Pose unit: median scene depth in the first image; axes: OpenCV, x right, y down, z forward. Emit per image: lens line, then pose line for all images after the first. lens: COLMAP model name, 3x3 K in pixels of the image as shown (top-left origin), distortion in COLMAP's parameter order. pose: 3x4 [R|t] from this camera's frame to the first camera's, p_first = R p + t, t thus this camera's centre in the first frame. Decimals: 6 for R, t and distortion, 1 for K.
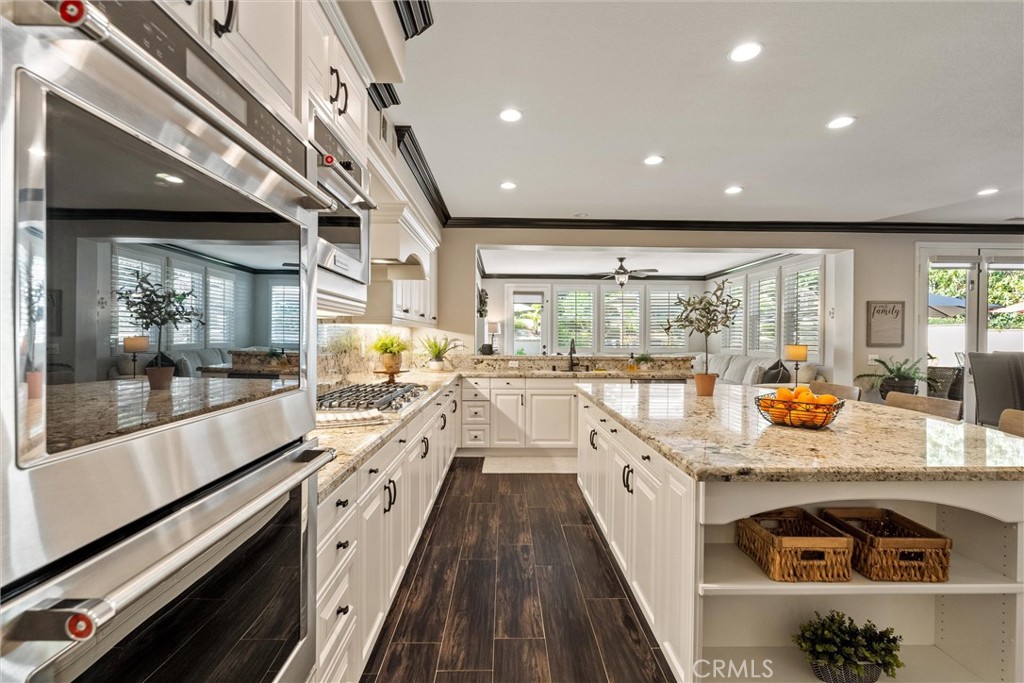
lens RADIAL K [[456.7, 0, 514.4], [0, 456.7, 345.5], [0, 0, 1]] dist [-0.002418, 0.000087]
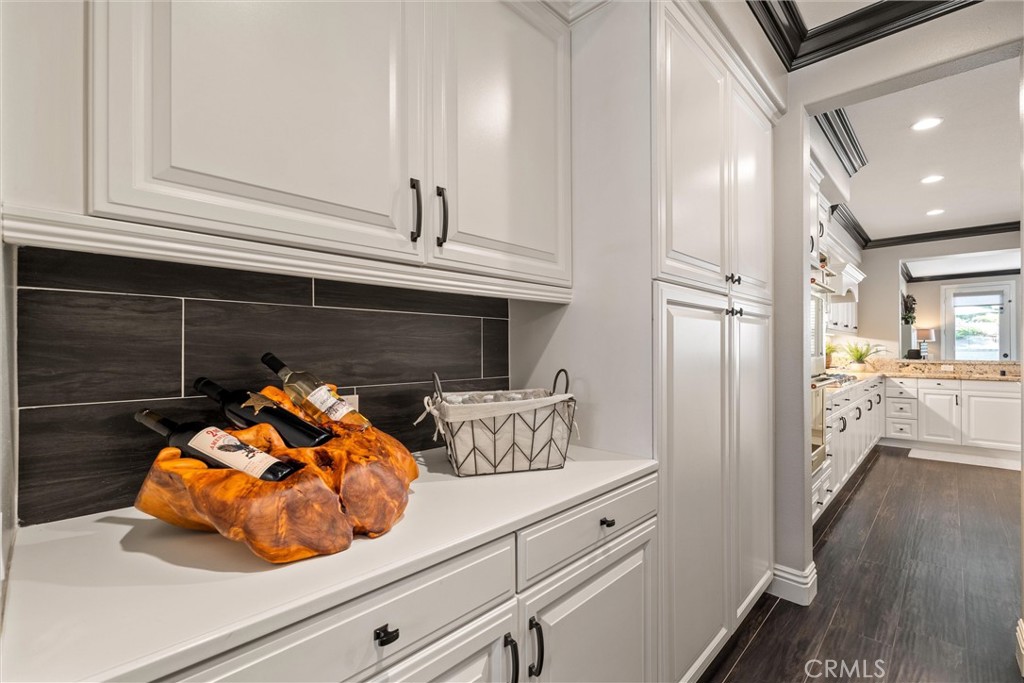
lens RADIAL K [[456.7, 0, 514.4], [0, 456.7, 345.5], [0, 0, 1]] dist [-0.002418, 0.000087]
pose [[0.707307, -0.010589, -0.706827, 0.035867], [-0.007563, 0.999717, -0.022546, 0.019839], [0.706866, 0.021293, 0.707027, -0.455561]]
